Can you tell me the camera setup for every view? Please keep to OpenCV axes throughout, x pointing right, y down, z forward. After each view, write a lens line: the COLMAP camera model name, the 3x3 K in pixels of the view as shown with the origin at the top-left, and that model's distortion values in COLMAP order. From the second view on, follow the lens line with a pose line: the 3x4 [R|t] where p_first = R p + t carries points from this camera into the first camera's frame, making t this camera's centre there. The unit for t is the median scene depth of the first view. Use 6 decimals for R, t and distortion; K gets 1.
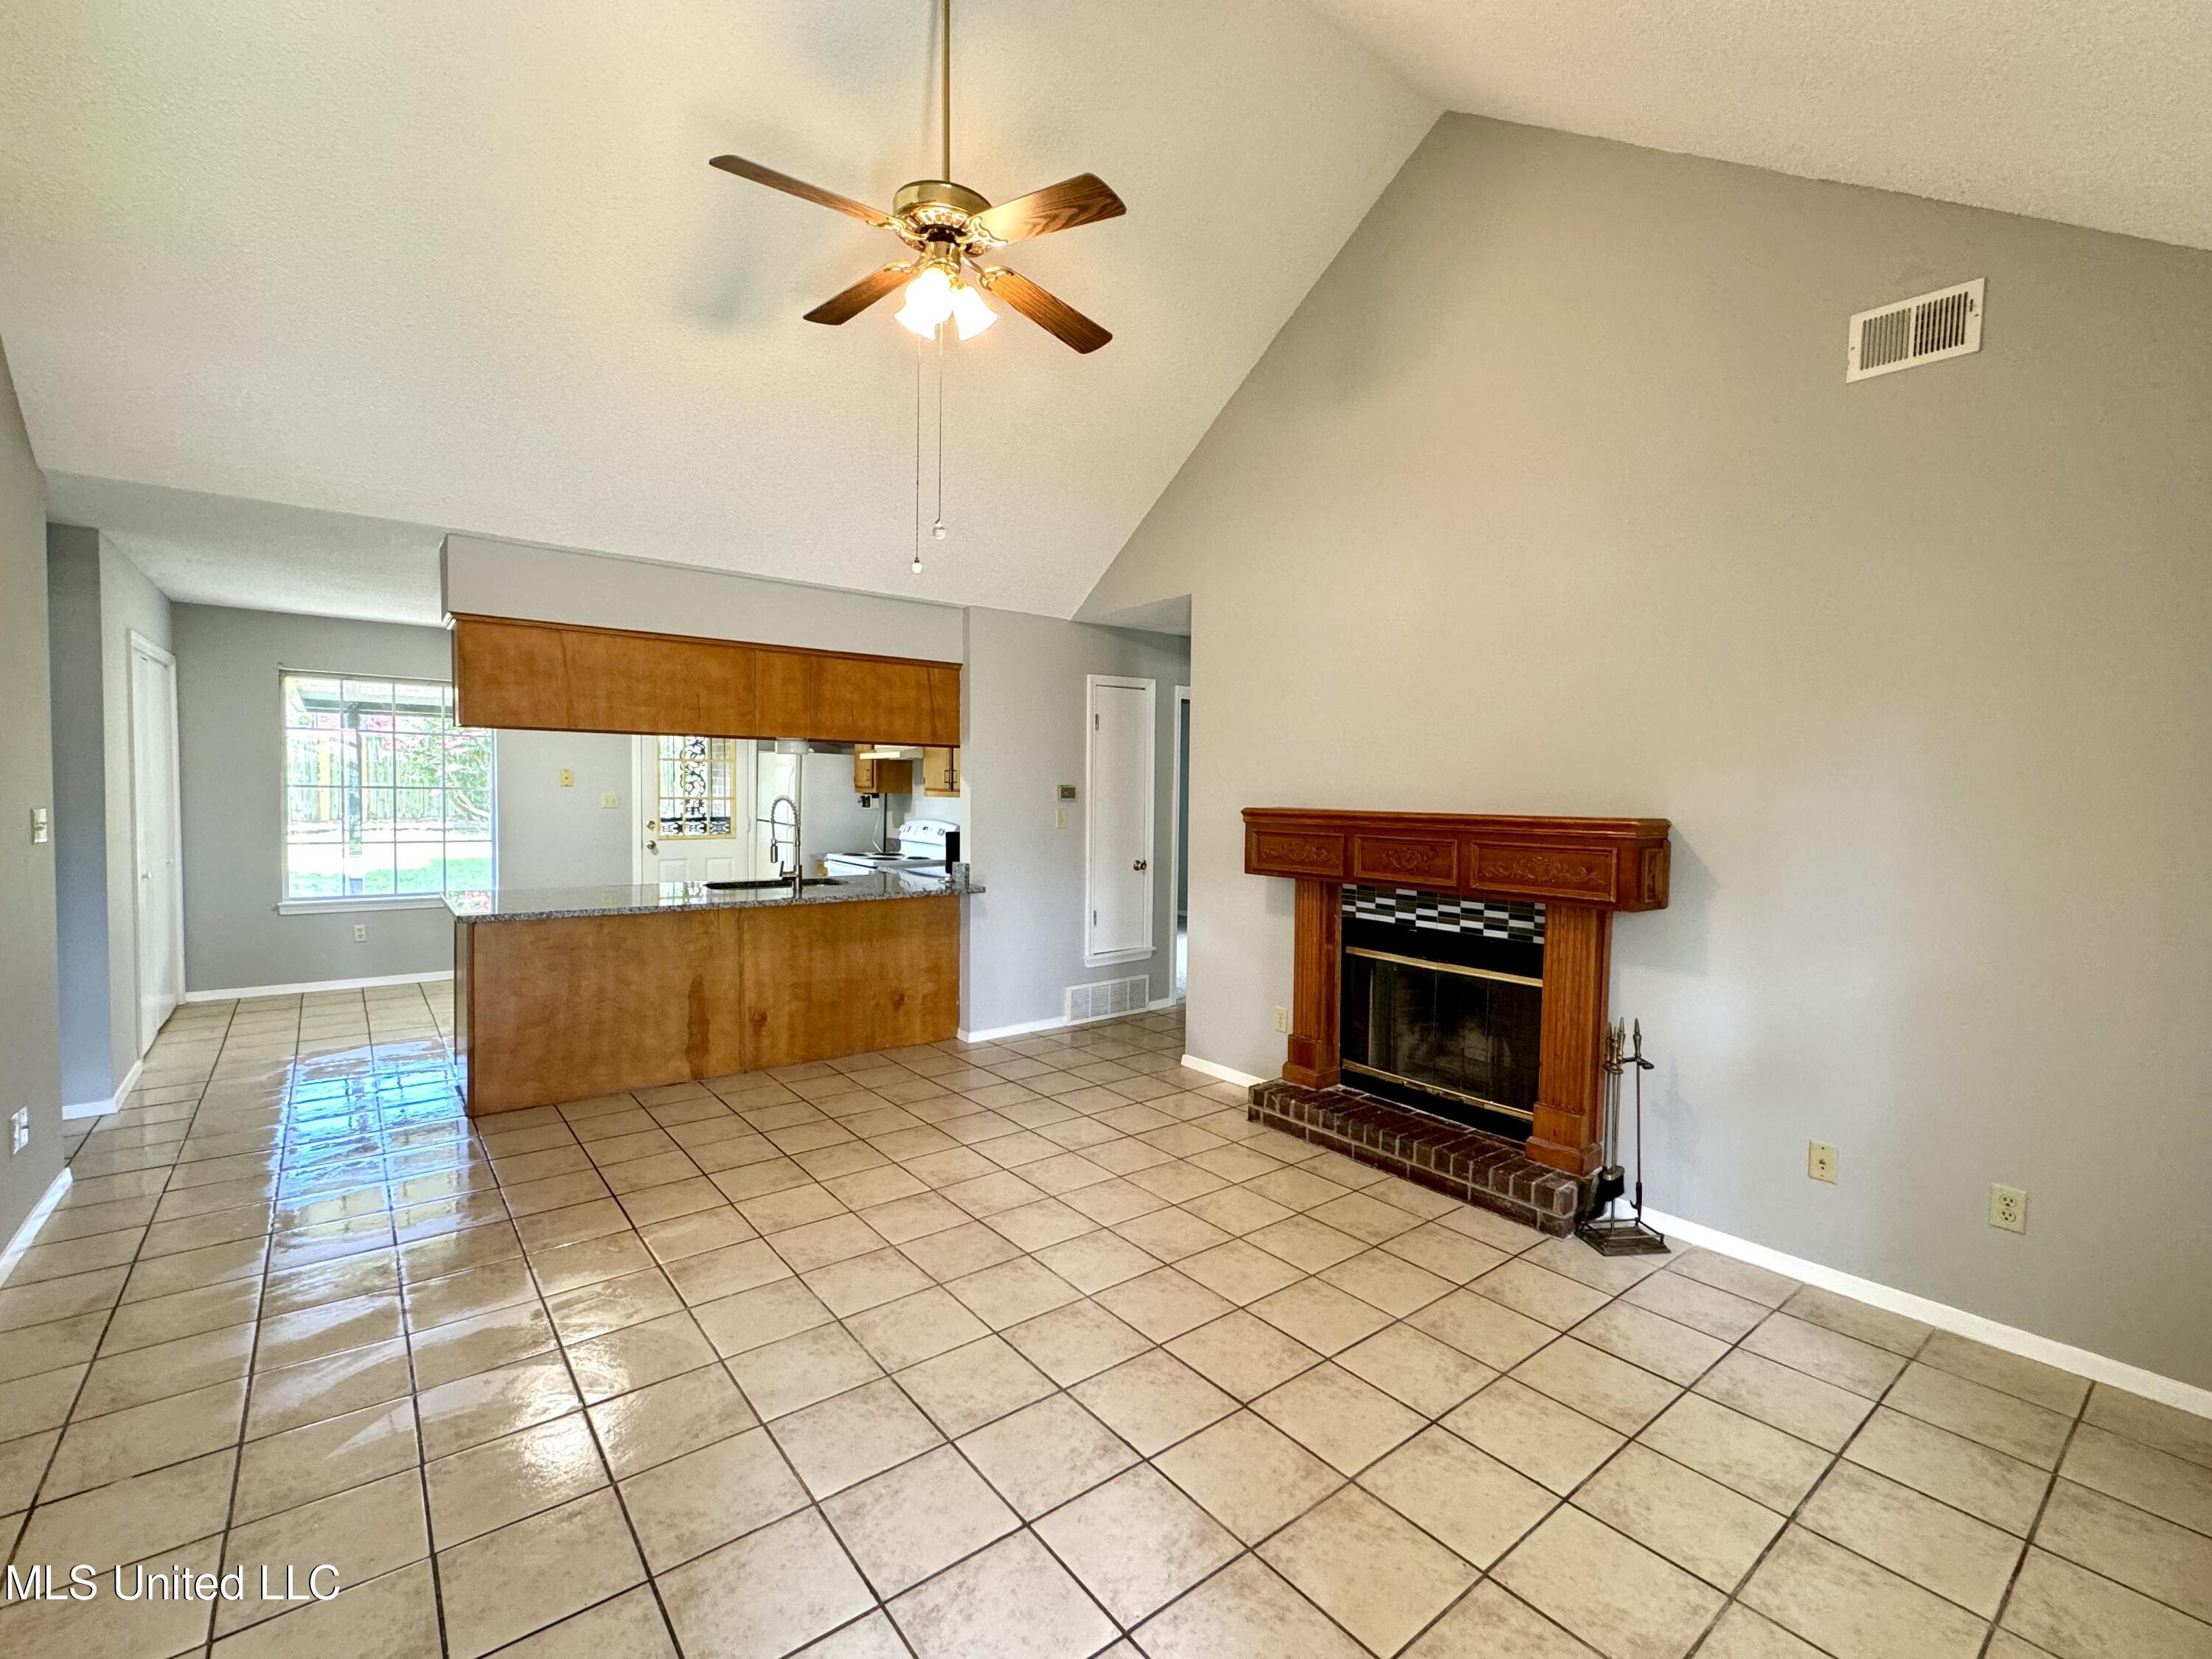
lens RADIAL K [[953.3, 0, 1103.4], [0, 953.3, 831.1], [0, 0, 1]] dist [-0.001819, -0.000733]
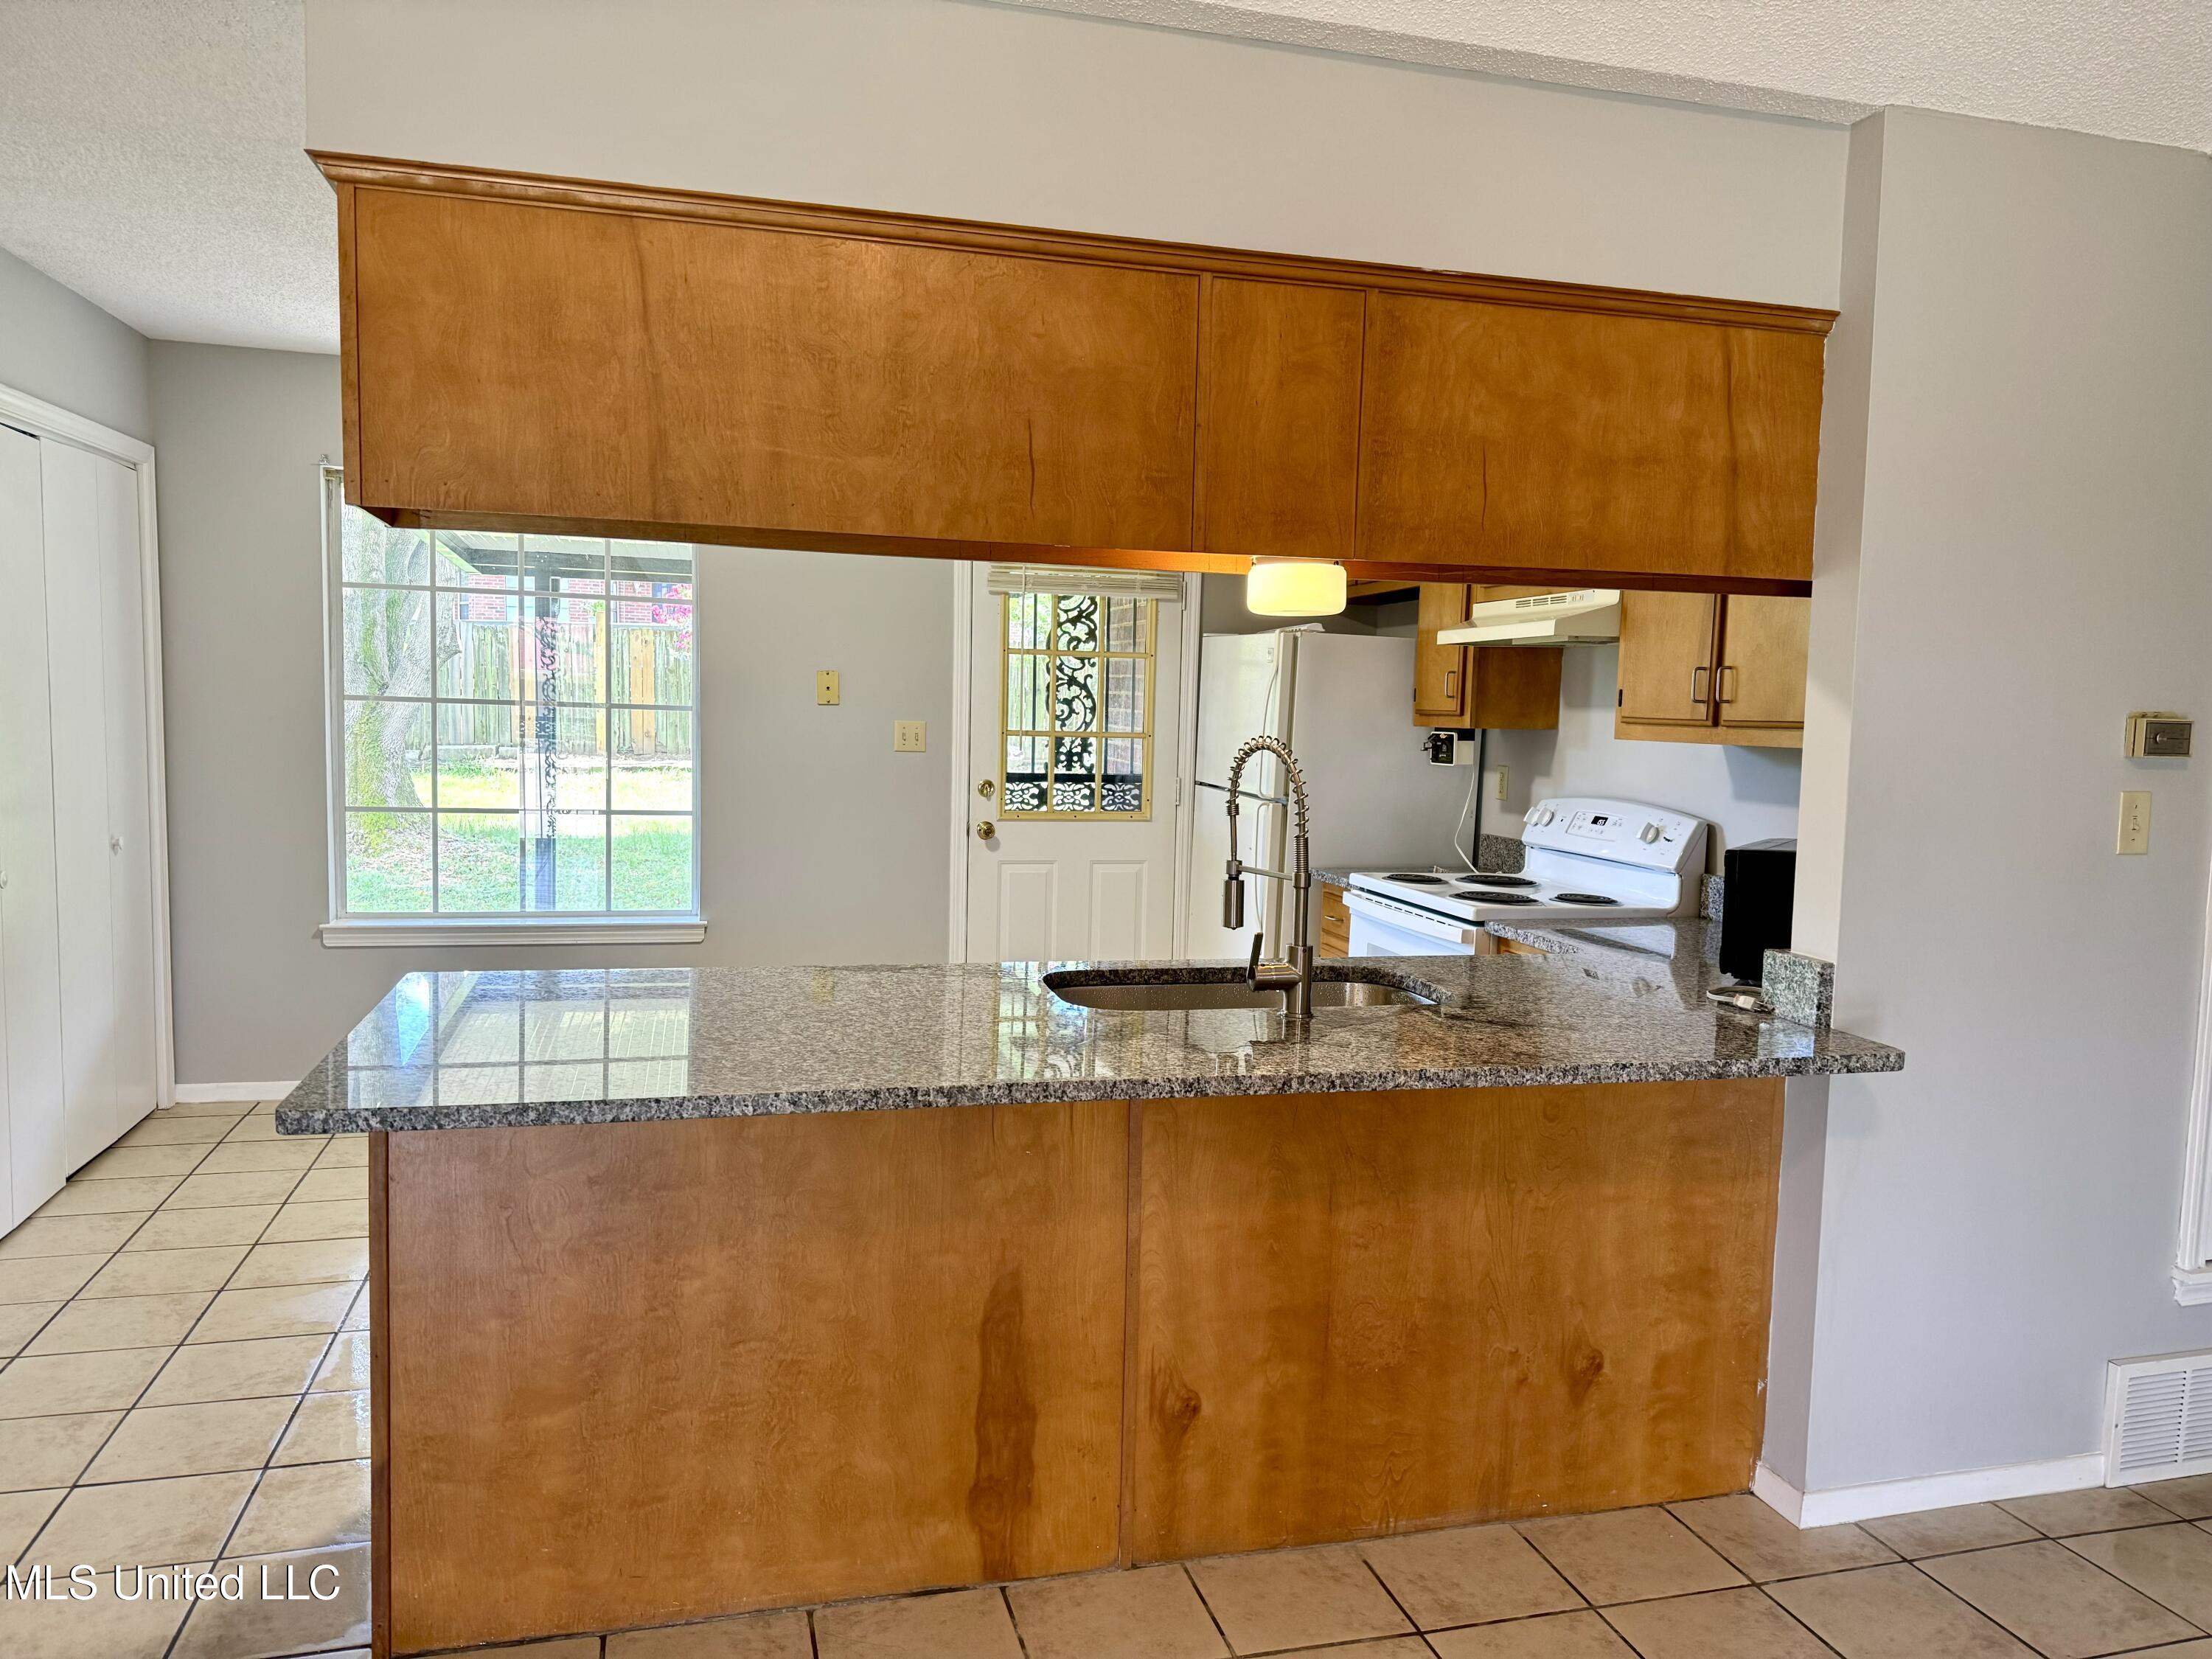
lens RADIAL K [[1549.2, 0, 1099.5], [0, 1549.2, 839.6], [0, 0, 1]] dist [0.031202, -0.040683]
pose [[0.915777, 0.043013, -0.399378, -0.190574], [-0.029653, 0.998777, 0.039574, -0.022675], [0.400592, -0.024398, 0.915932, 0.531600]]
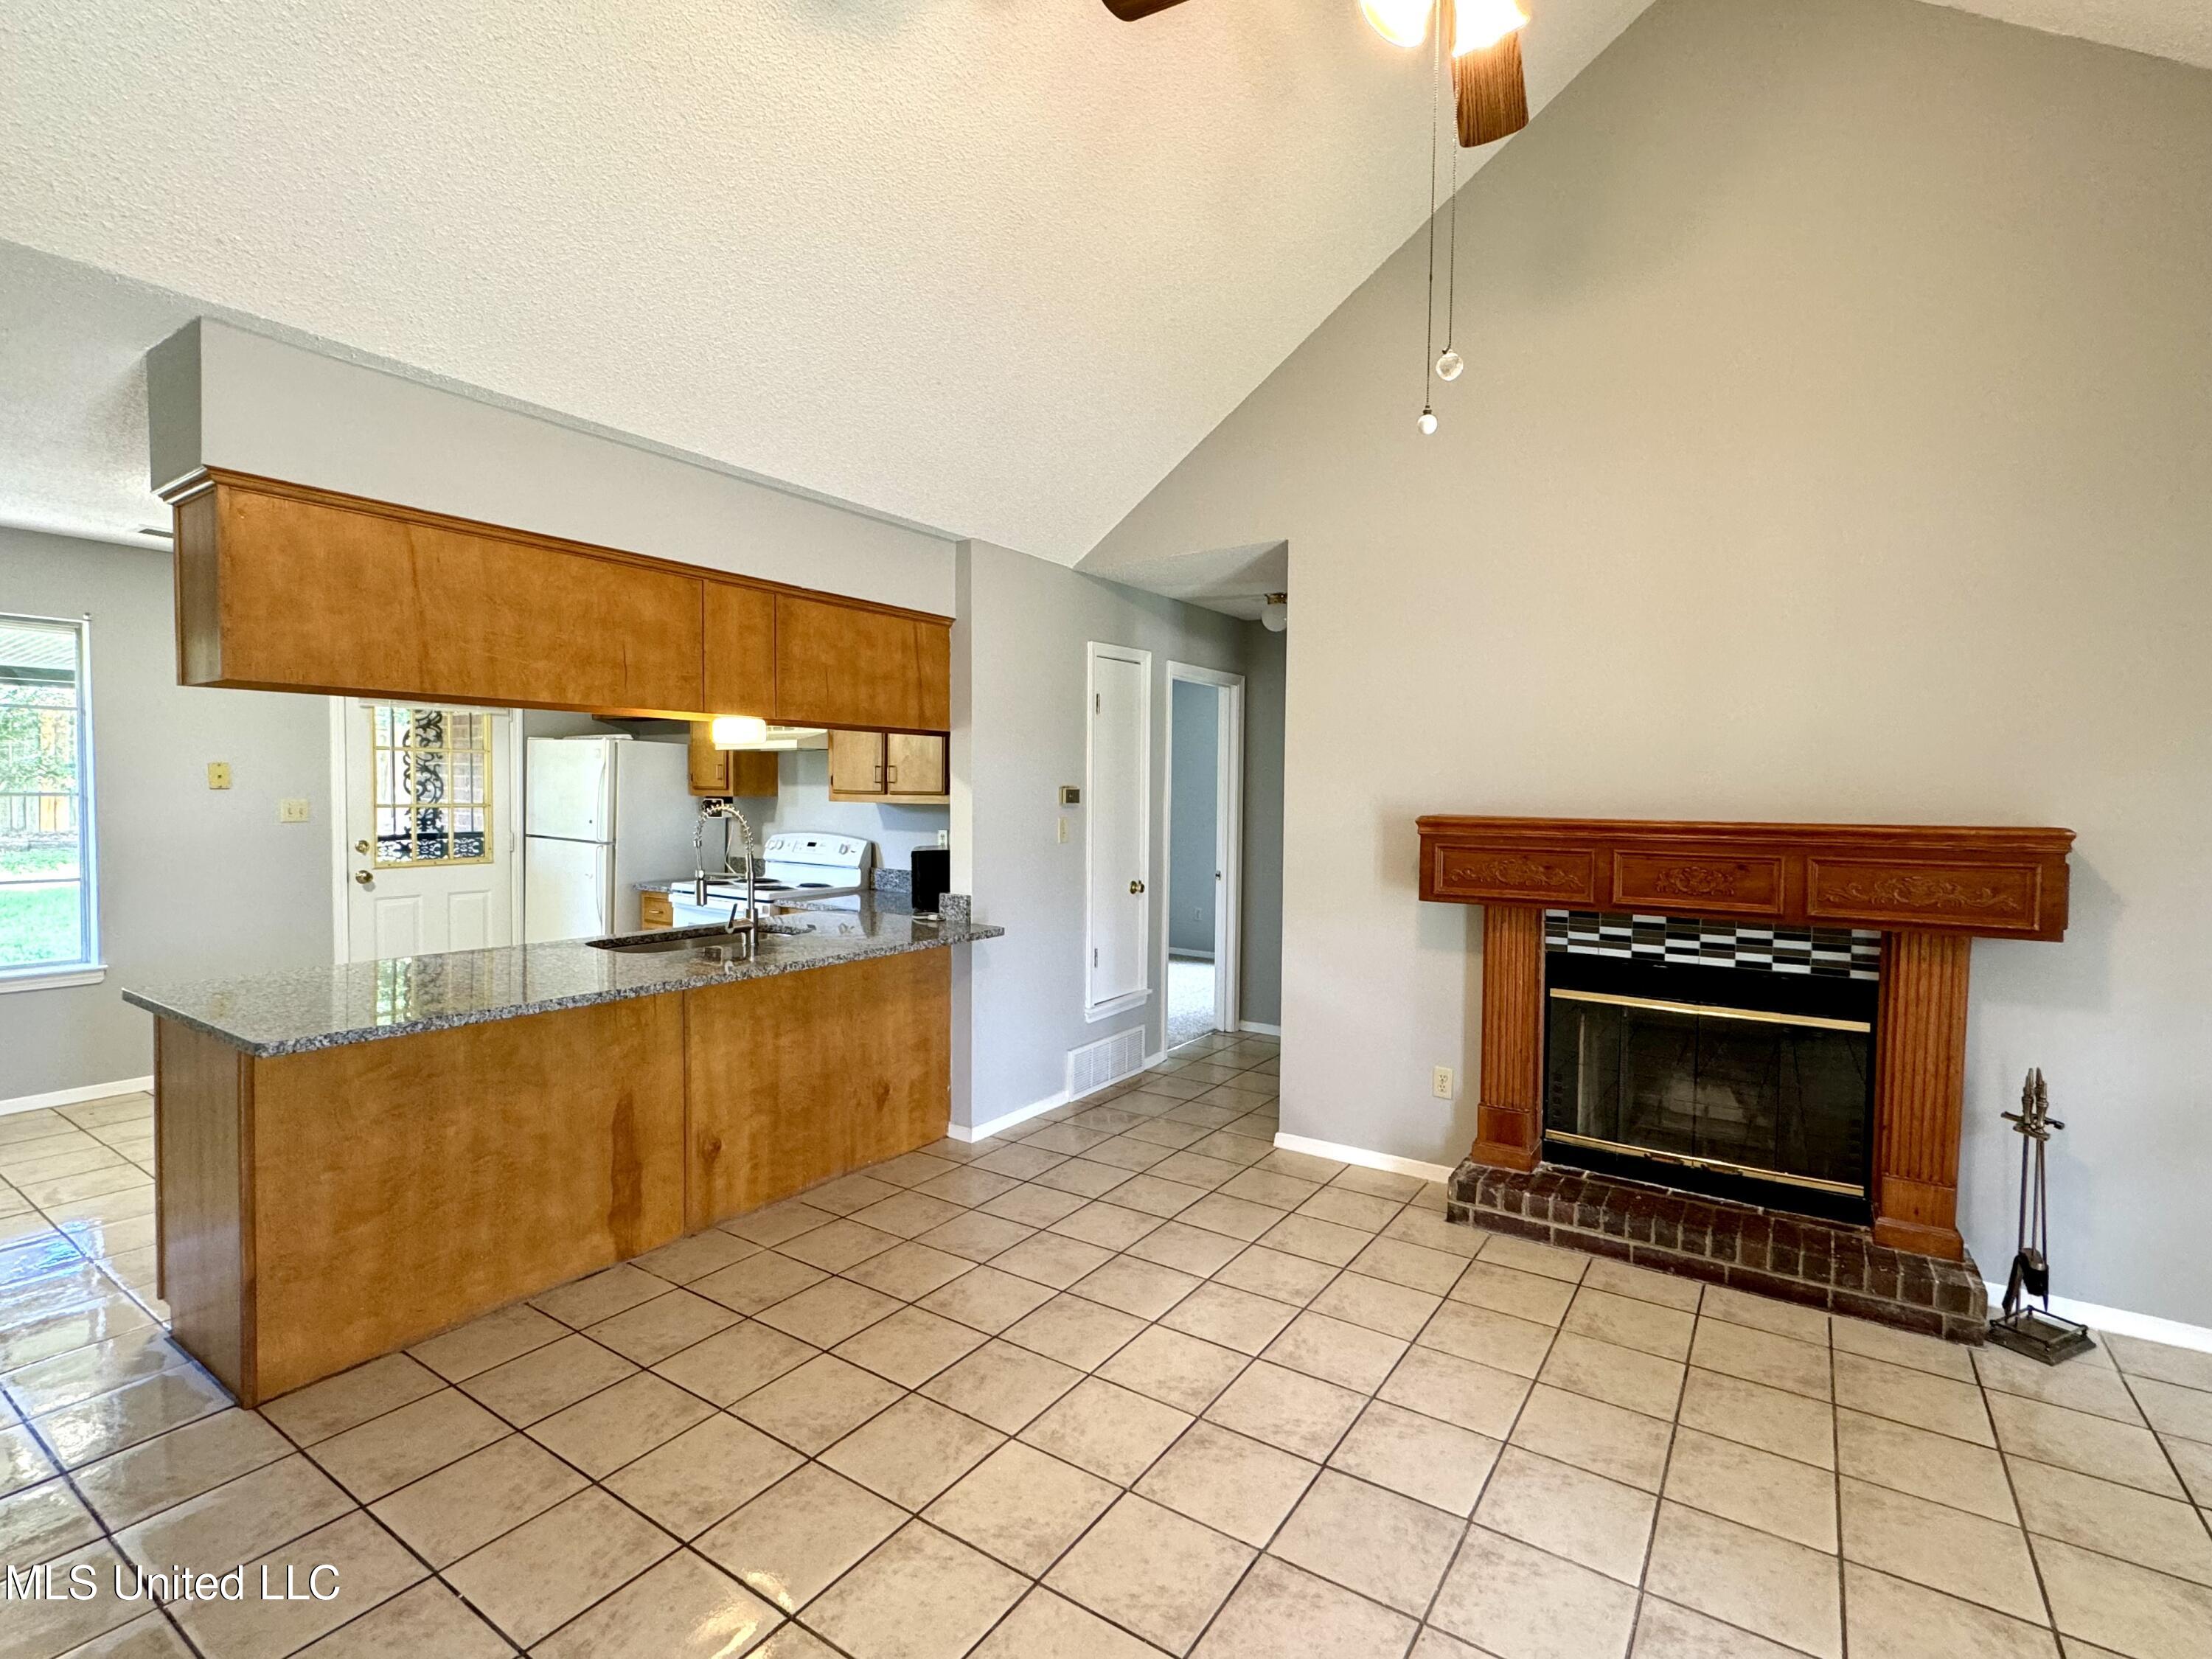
lens RADIAL K [[1038.6, 0, 1111.2], [0, 1038.6, 828.9], [0, 0, 1]] dist [-0.001703, 0.001745]
pose [[0.953715, -0.016161, 0.300278, -0.330004], [0.016780, 0.999859, 0.000517, -0.017829], [-0.300244, 0.004545, 0.953852, 0.258959]]
